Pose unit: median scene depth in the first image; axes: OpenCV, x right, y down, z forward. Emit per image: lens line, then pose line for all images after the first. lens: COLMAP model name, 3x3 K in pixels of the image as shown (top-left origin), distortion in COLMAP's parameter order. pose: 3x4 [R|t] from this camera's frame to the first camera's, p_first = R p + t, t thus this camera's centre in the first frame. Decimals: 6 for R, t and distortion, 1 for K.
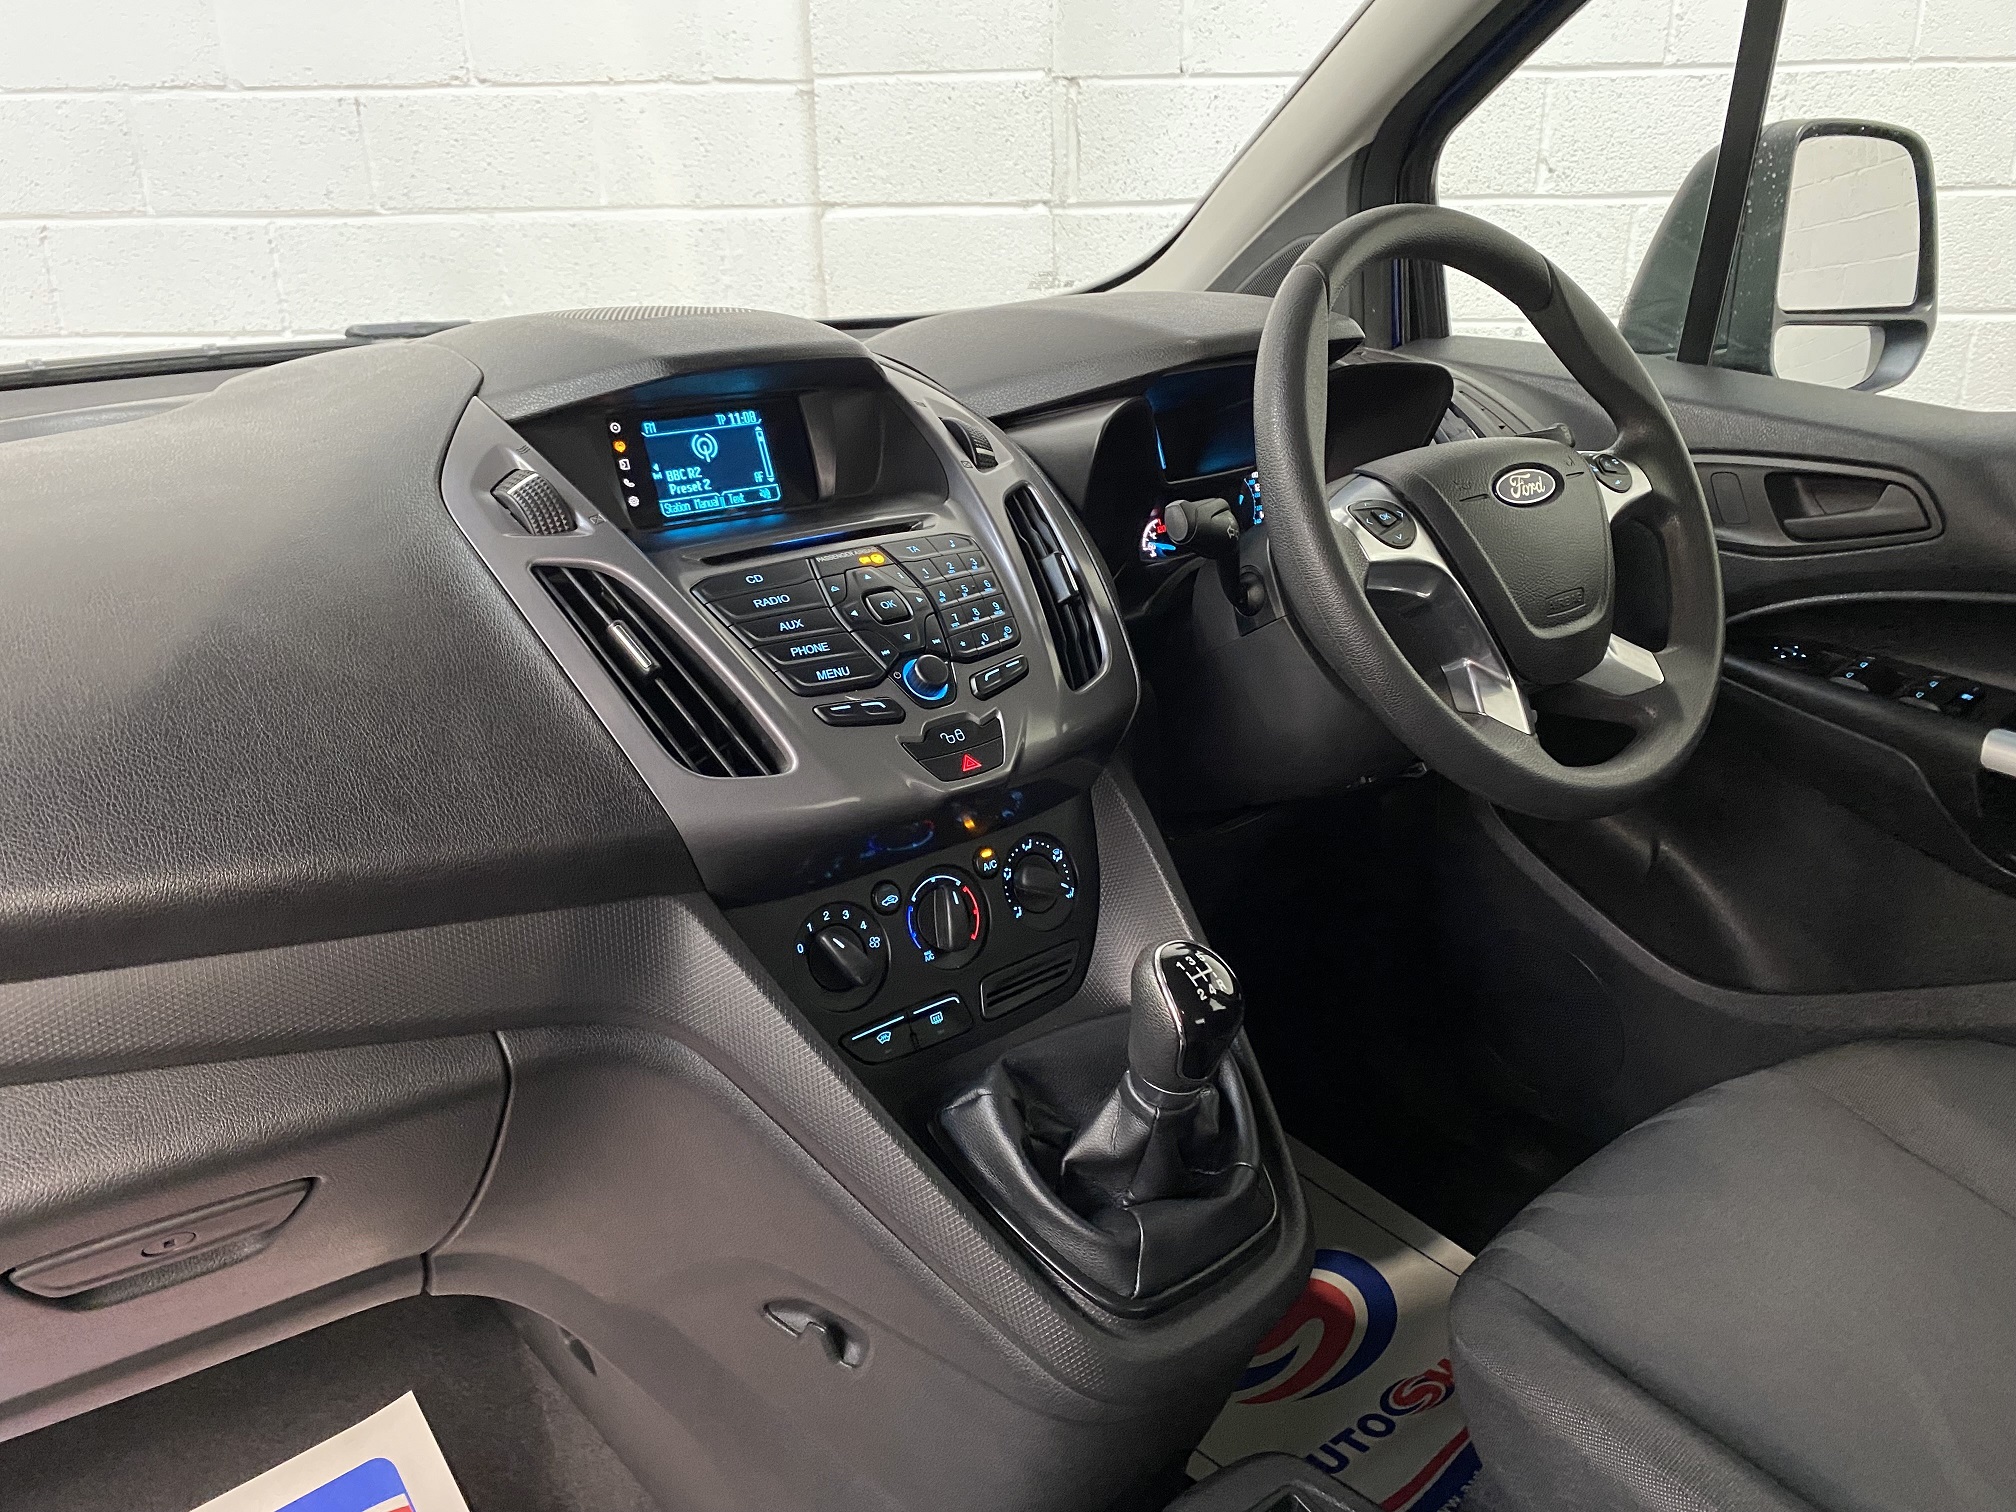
lens RADIAL K [[1543.7, 0, 1020.4], [0, 1543.7, 763.7], [0, 0, 1]] dist [0.021305, -0.004163]
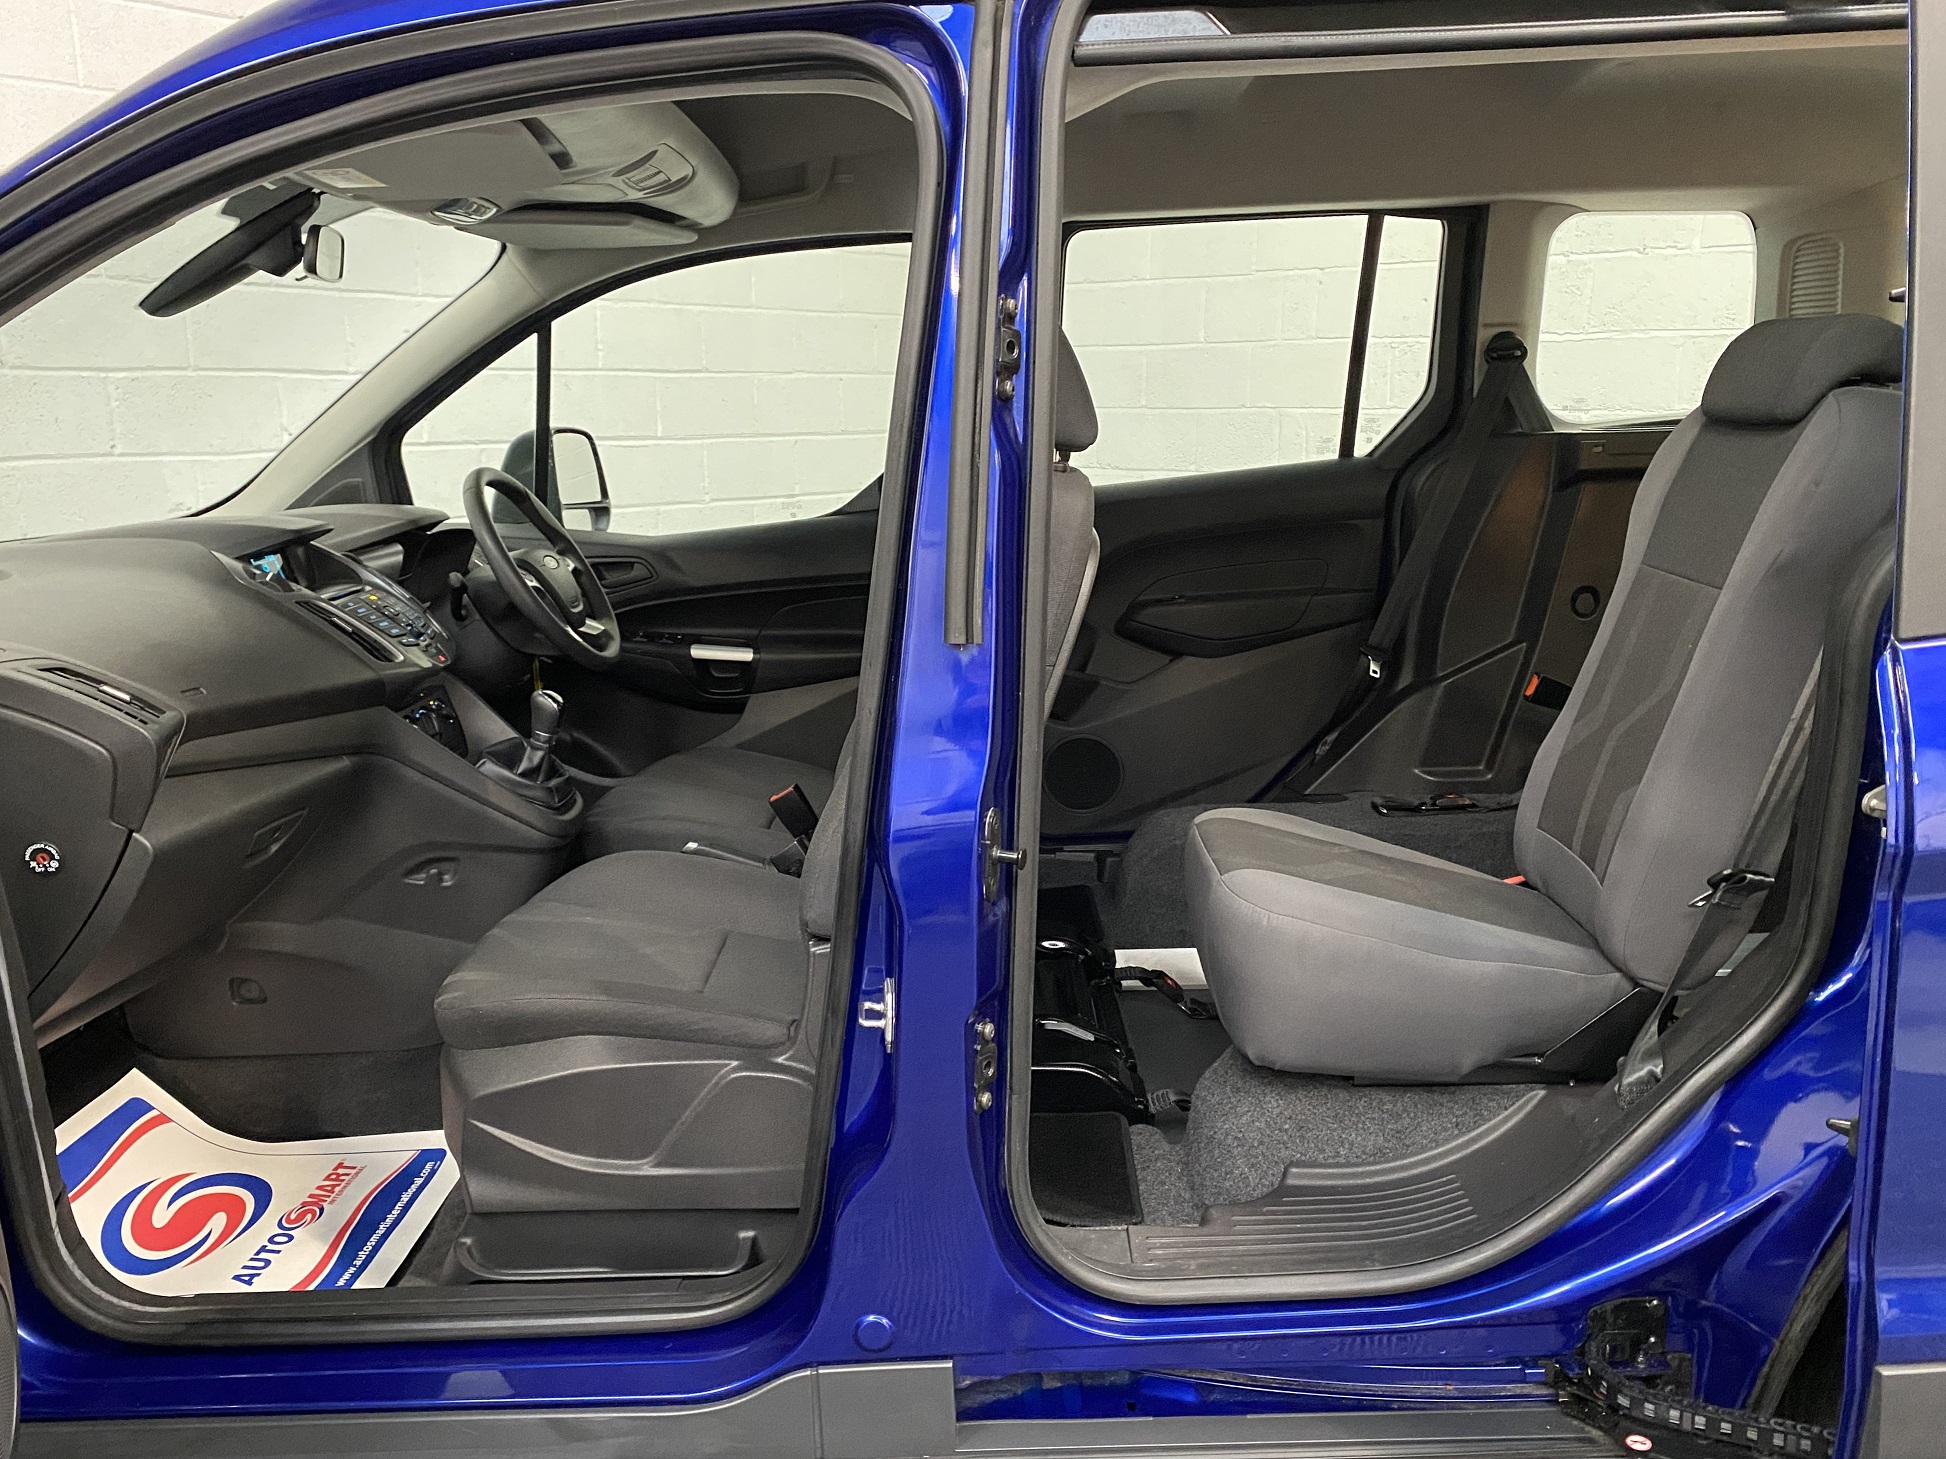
lens RADIAL K [[1512.1, 0, 973.0], [0, 1512.1, 729.5], [0, 0, 1]] dist [0.029609, -0.059275]
pose [[0.643328, -0.156302, 0.749466, -1.063400], [0.270342, 0.962253, -0.031377, 0.334688], [-0.716271, 0.222798, 0.661299, -1.070675]]
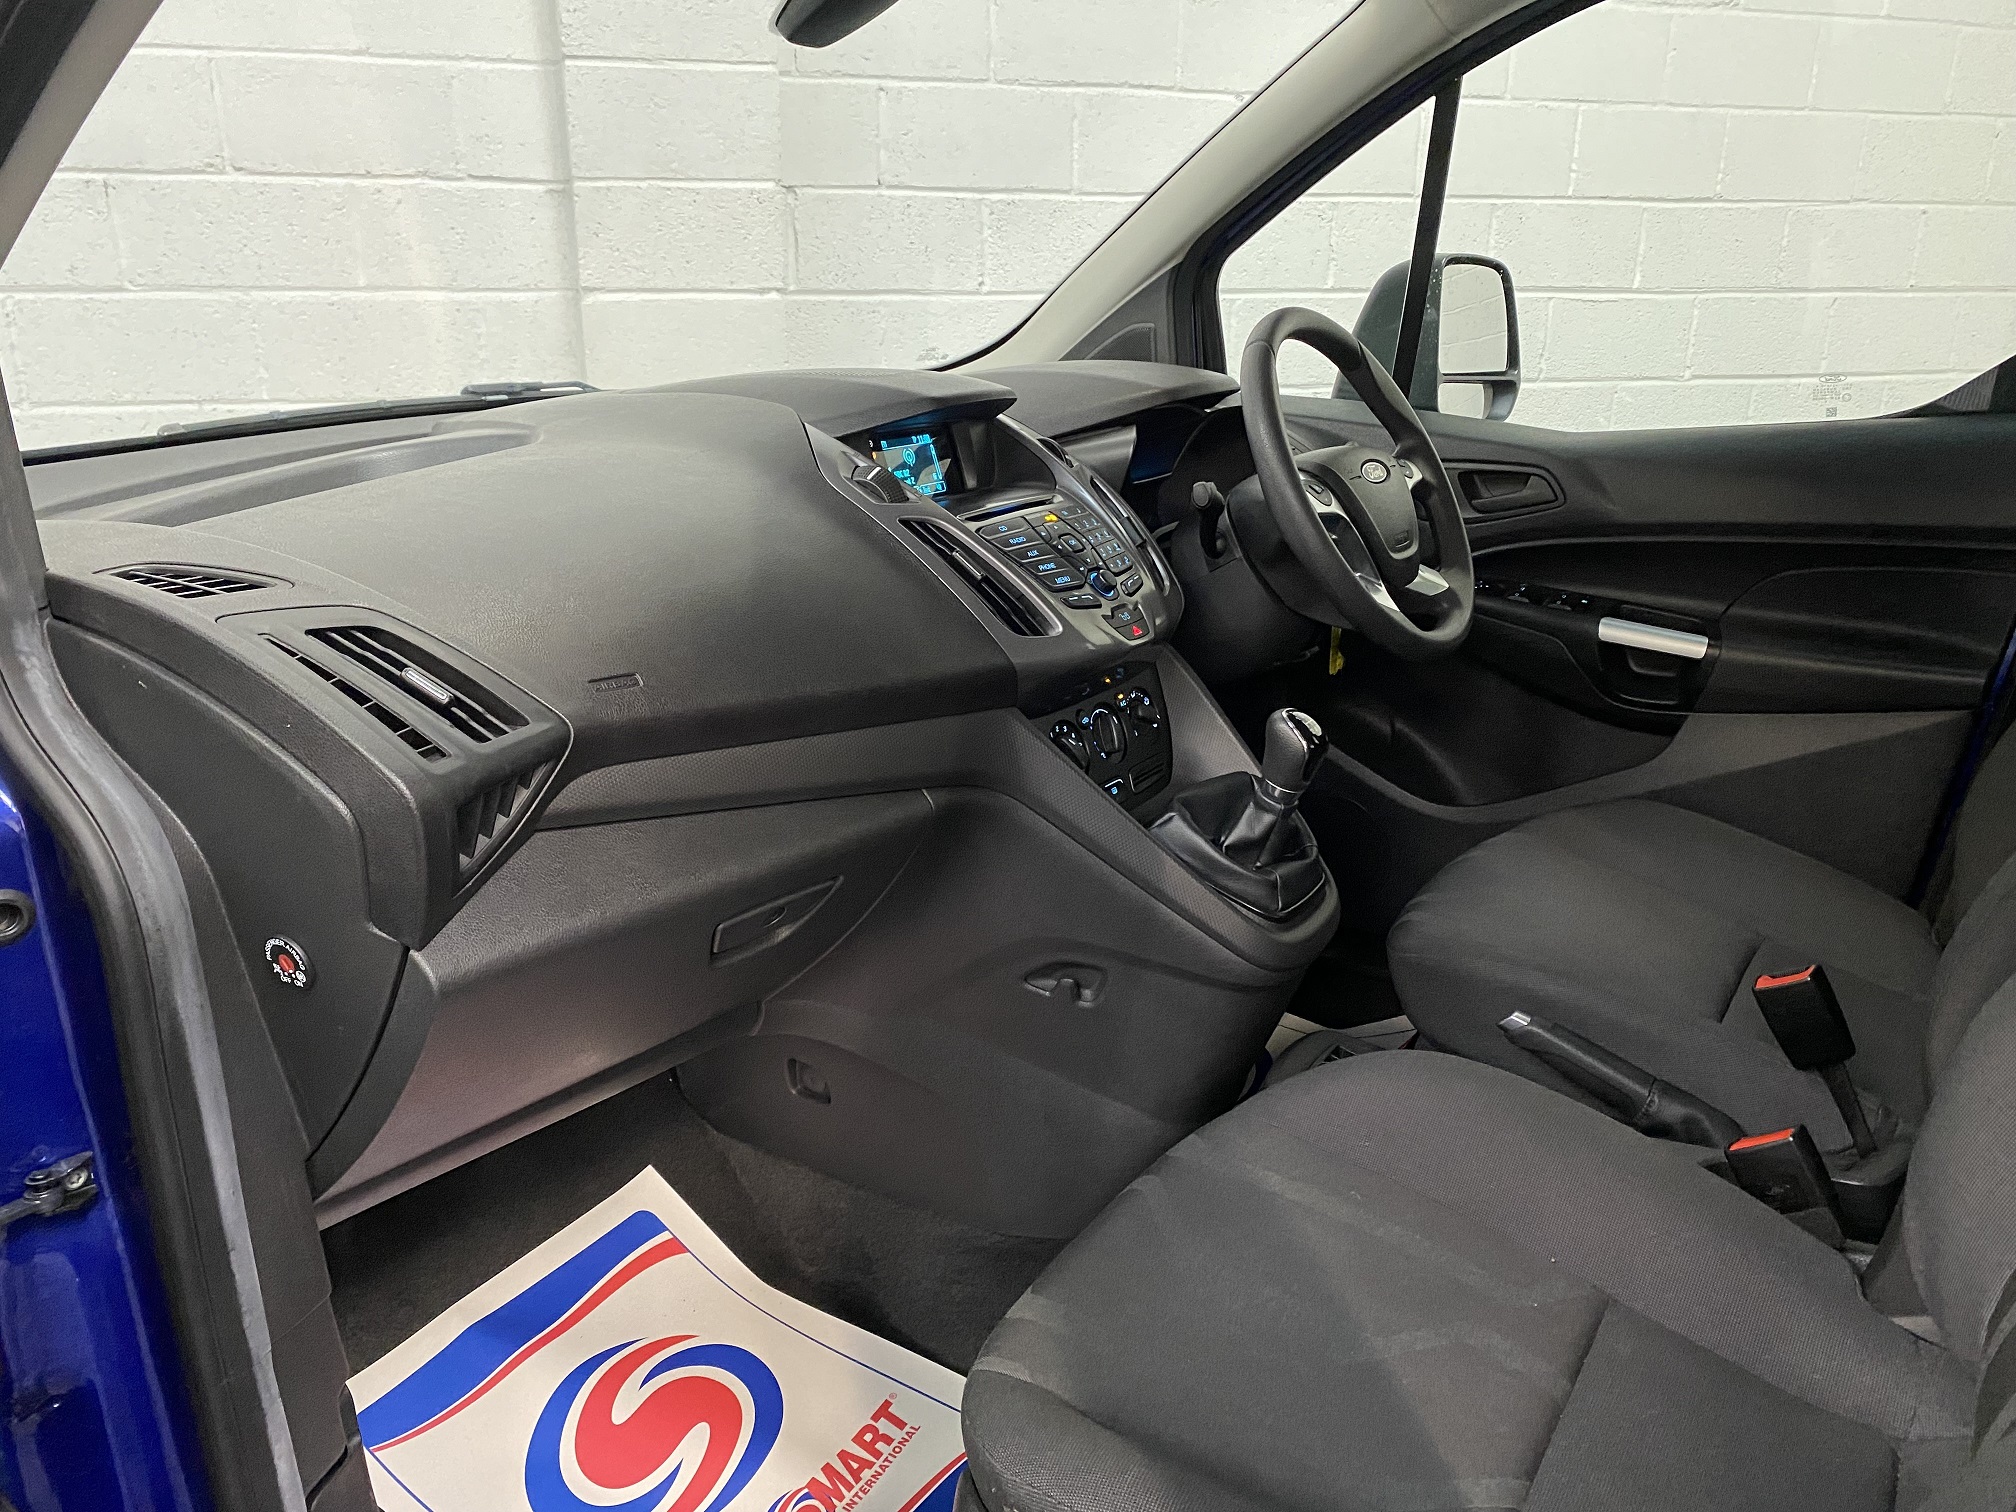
lens RADIAL K [[1543.7, 0, 1020.4], [0, 1543.7, 763.7], [0, 0, 1]] dist [0.021305, -0.004163]
pose [[0.955873, -0.073791, 0.284363, -0.454401], [0.086999, 0.995625, -0.034083, 0.134517], [-0.280604, 0.057318, 0.958111, -0.409817]]
